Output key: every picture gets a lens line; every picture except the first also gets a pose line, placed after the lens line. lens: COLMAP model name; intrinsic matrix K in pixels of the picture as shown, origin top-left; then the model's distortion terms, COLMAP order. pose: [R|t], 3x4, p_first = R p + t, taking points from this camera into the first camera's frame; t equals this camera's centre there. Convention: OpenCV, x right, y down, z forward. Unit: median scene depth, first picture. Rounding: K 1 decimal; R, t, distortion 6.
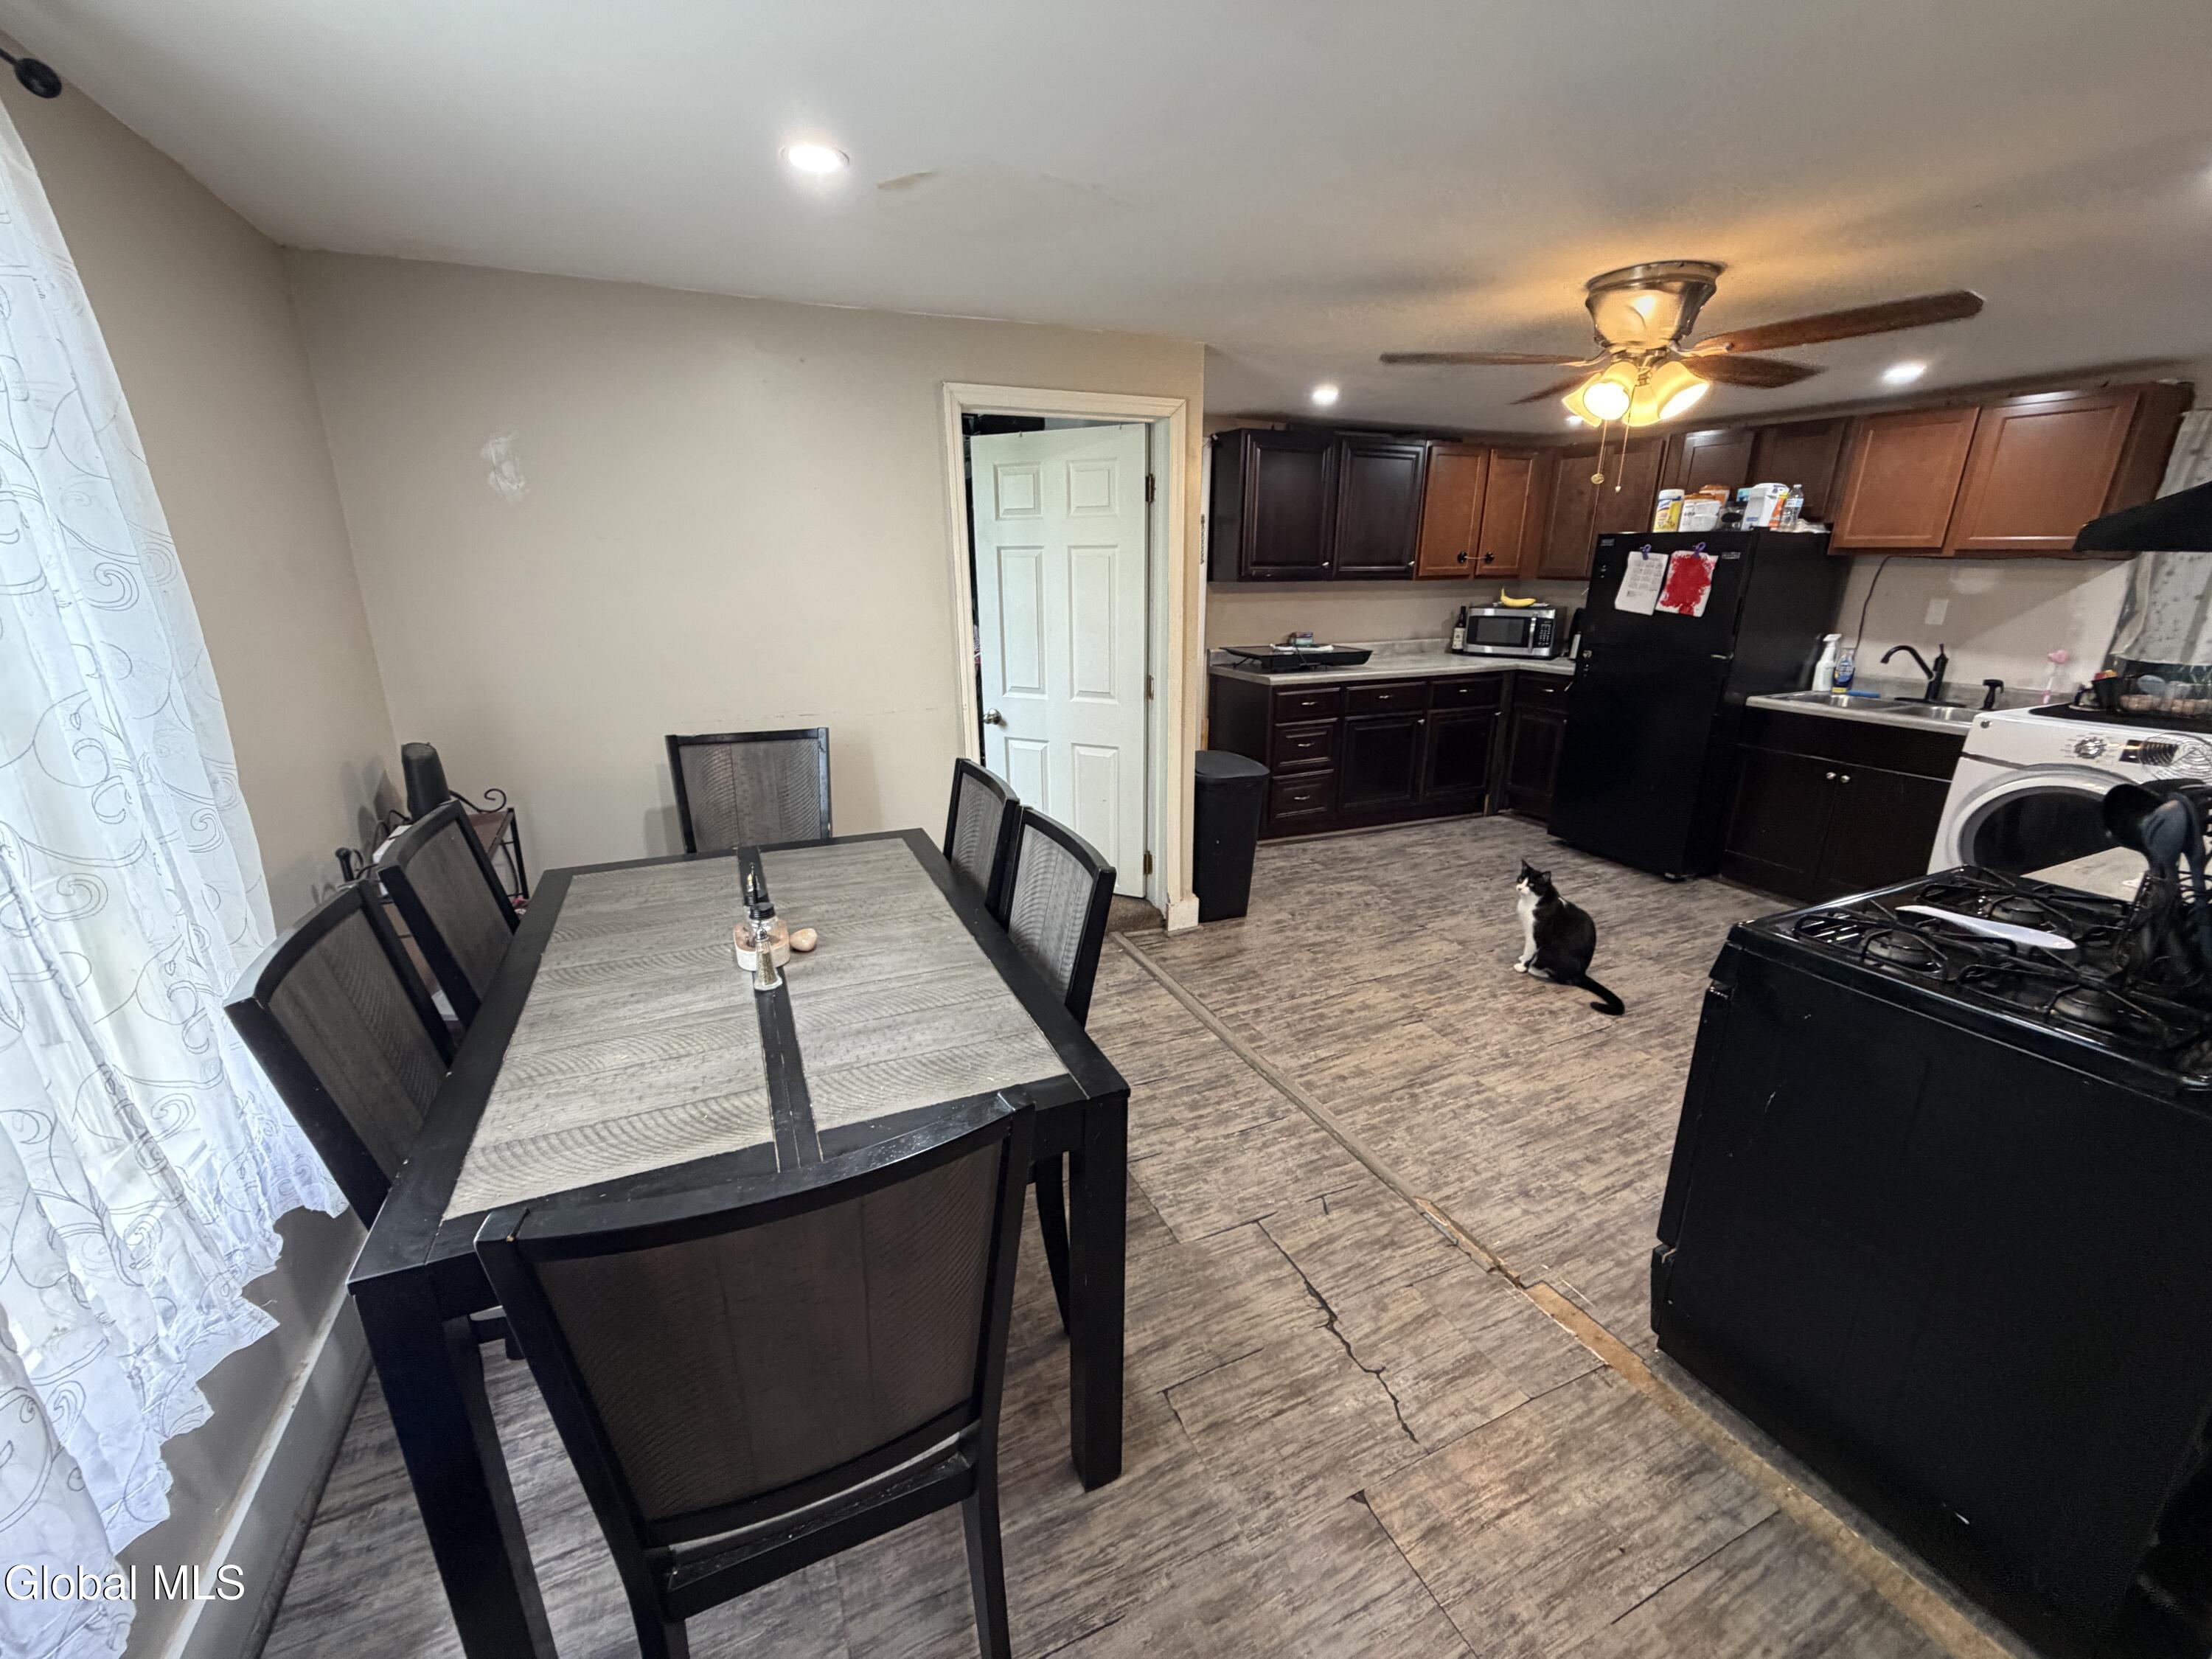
lens RADIAL K [[879.9, 0, 1105.3], [0, 879.9, 825.6], [0, 0, 1]] dist [0.004631, -0.000705]
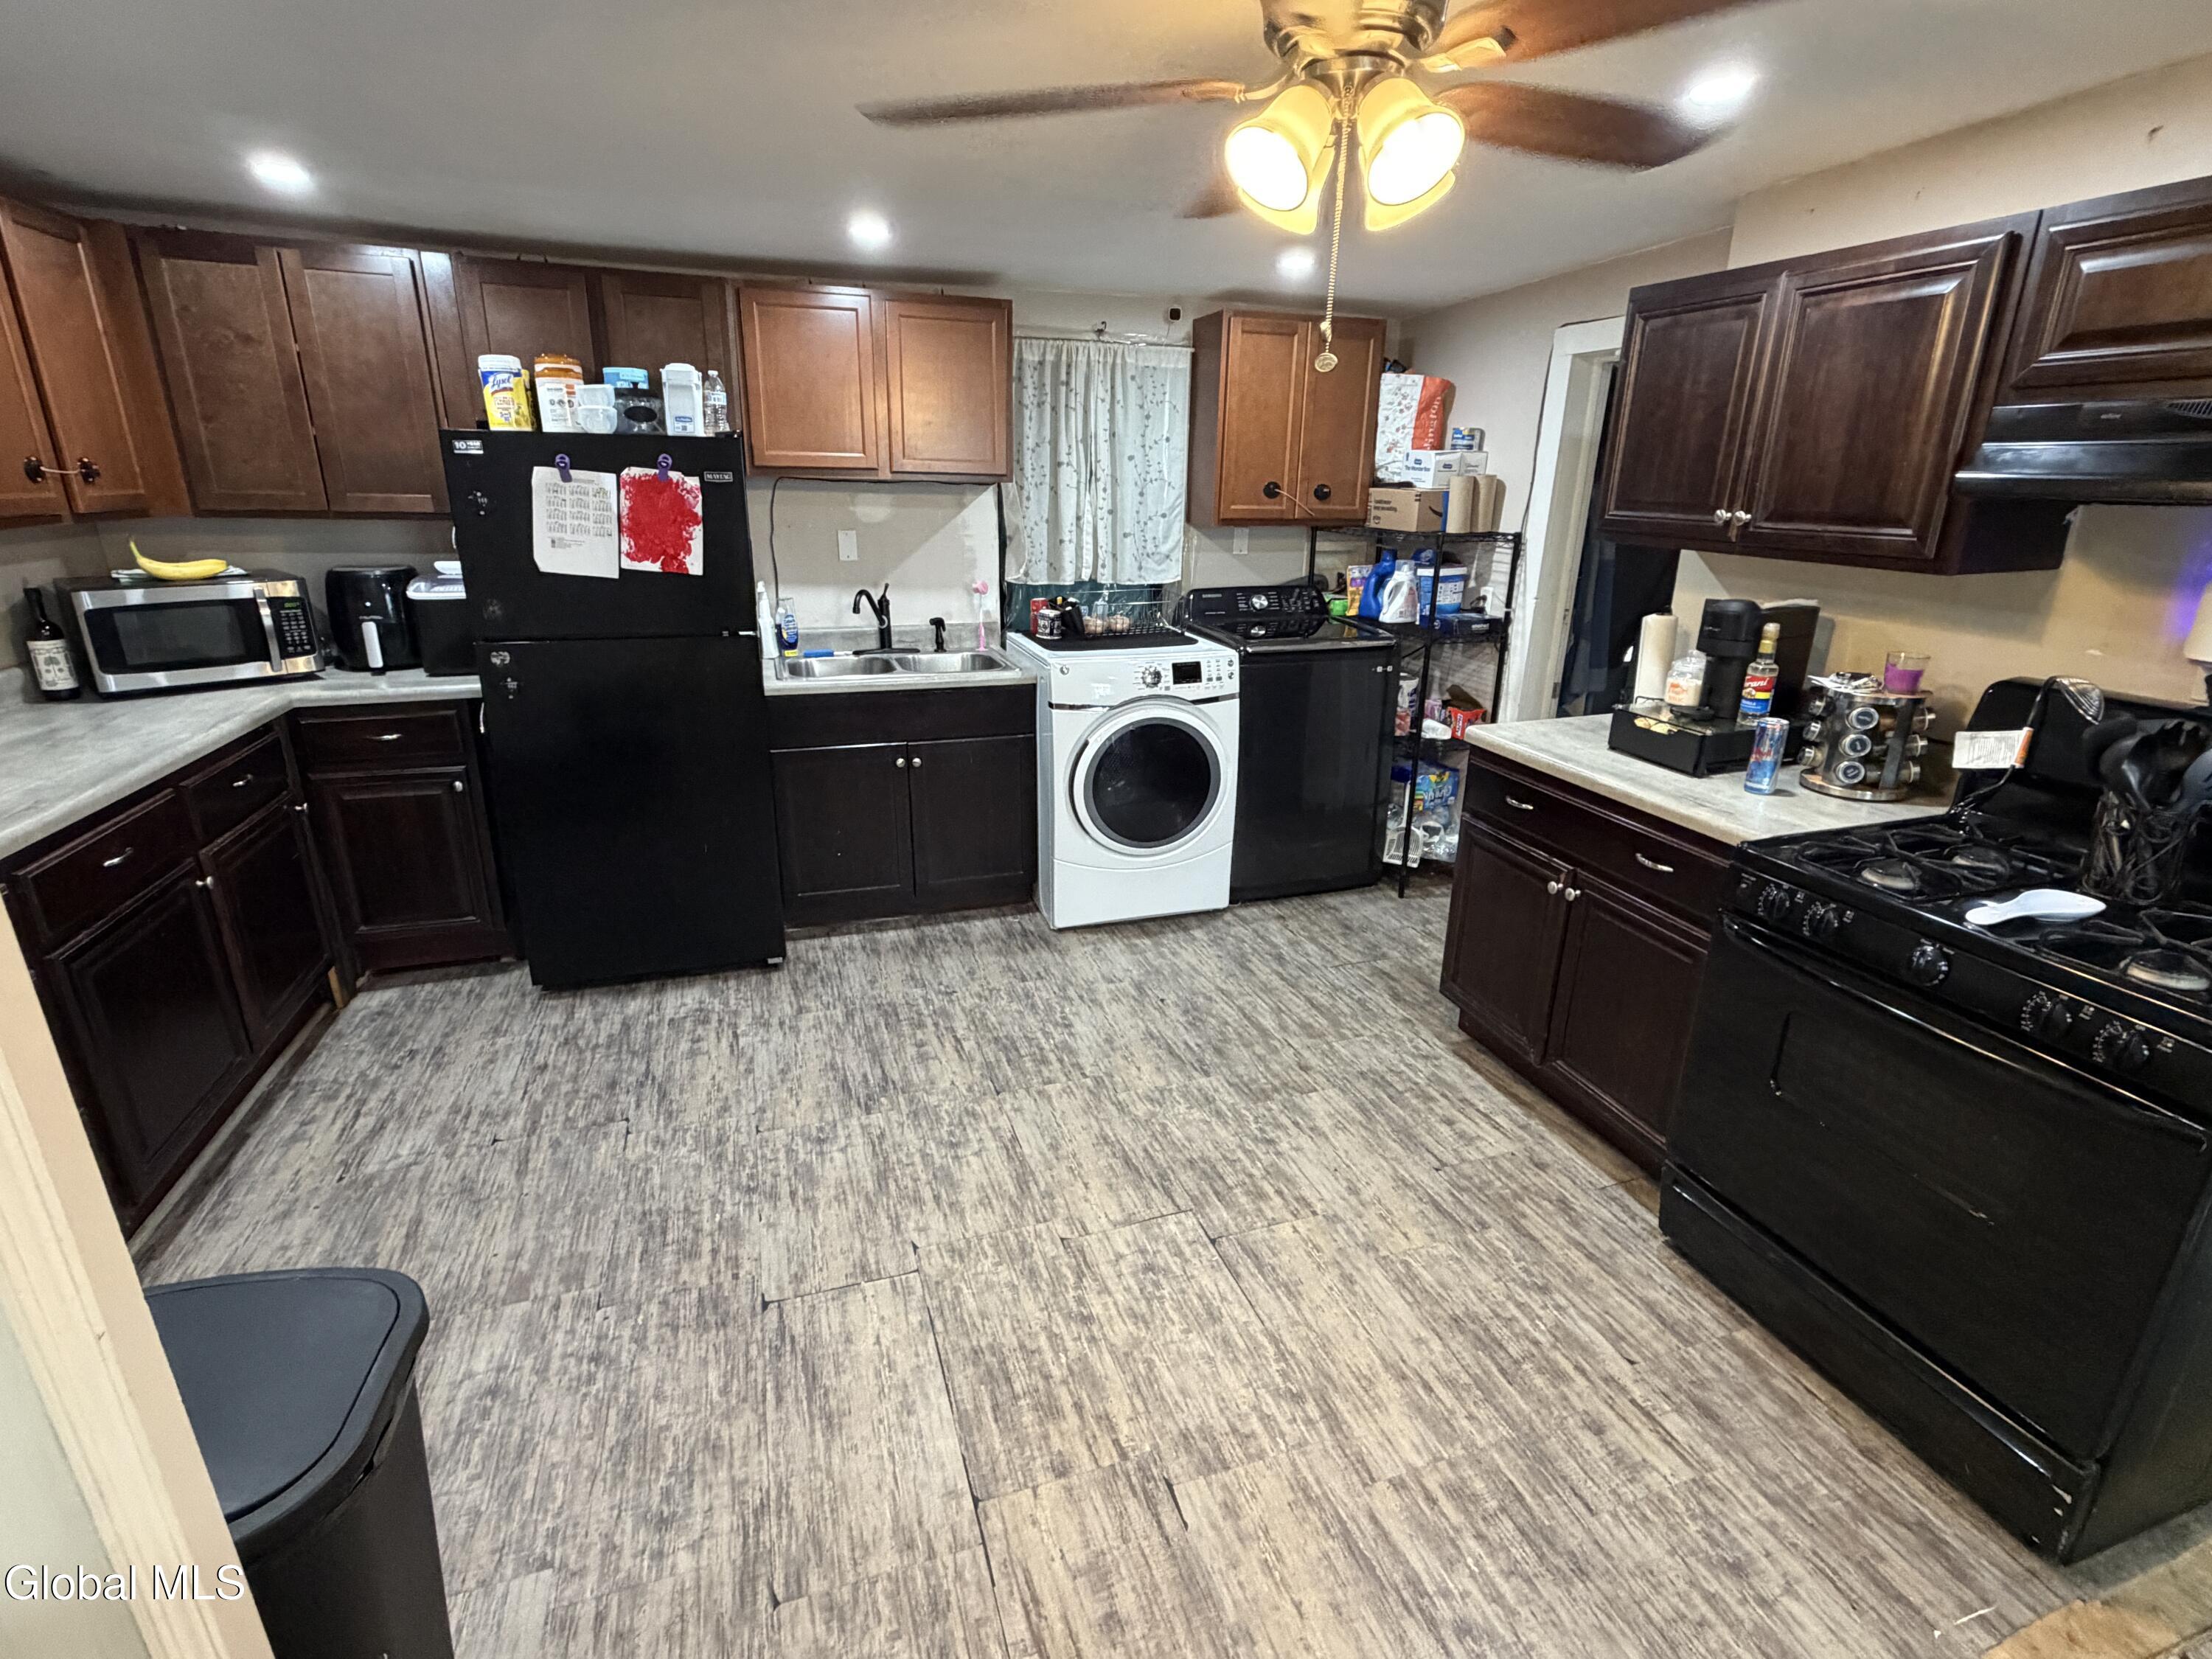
lens RADIAL K [[1038.4, 0, 1103.5], [0, 1038.4, 832.9], [0, 0, 1]] dist [0.001577, -0.000078]
pose [[0.115062, -0.319704, 0.940505, -0.042896], [0.276583, 0.919664, 0.278782, -0.195562], [-0.954077, 0.228051, 0.194243, 0.628116]]
